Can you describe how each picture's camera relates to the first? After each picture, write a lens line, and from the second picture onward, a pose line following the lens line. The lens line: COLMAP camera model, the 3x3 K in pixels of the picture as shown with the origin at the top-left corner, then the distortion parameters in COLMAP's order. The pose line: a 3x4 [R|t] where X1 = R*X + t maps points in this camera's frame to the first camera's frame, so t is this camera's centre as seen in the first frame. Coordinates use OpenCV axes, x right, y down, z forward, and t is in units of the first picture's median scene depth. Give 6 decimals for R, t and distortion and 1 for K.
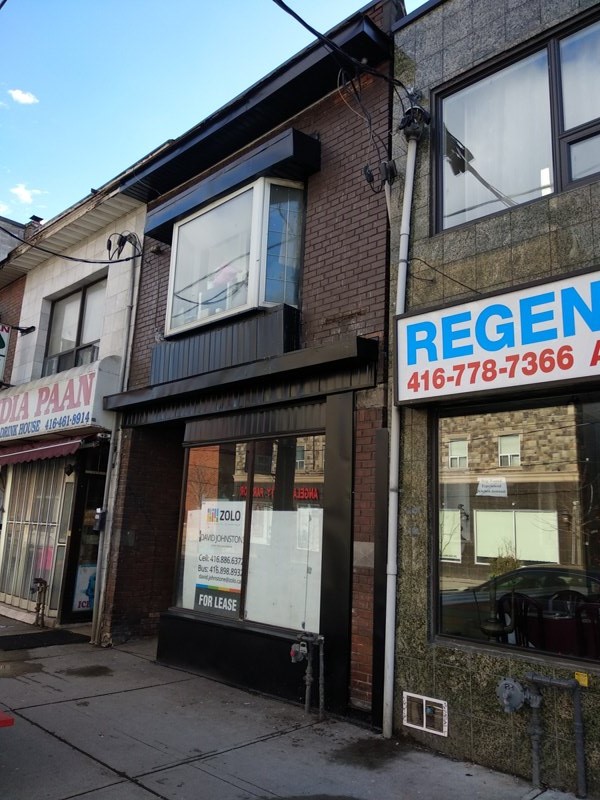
lens RADIAL K [[614.9, 0, 300.0], [0, 614.9, 400.0], [0, 0, 1]] dist [0.002673, -0.002683]
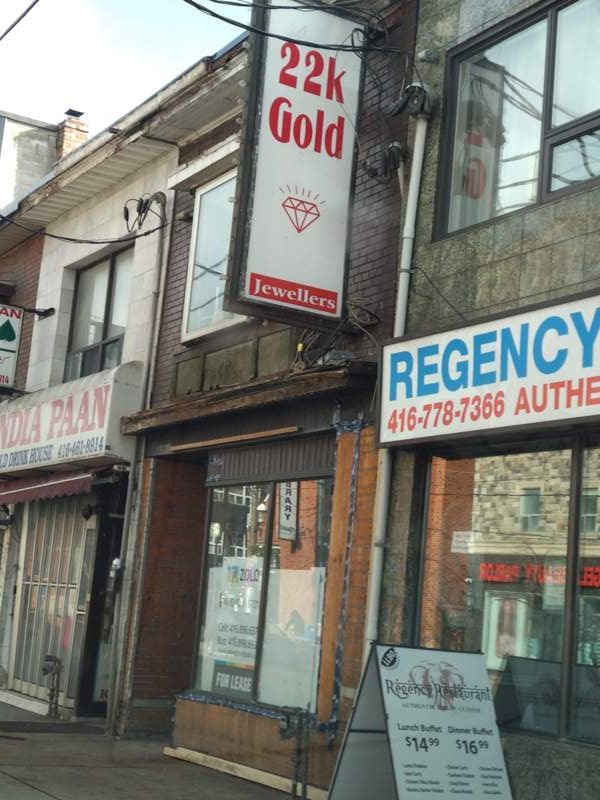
lens RADIAL K [[1335.0, 0, 300.0], [0, 1335.0, 400.0], [0, 0, 1]] dist [0.025037, 0.226368]
pose [[0.958573, -0.004614, -0.284811, 0.431841], [0.012486, 0.999588, 0.025830, -0.079064], [0.284574, -0.028316, 0.958236, -0.612623]]
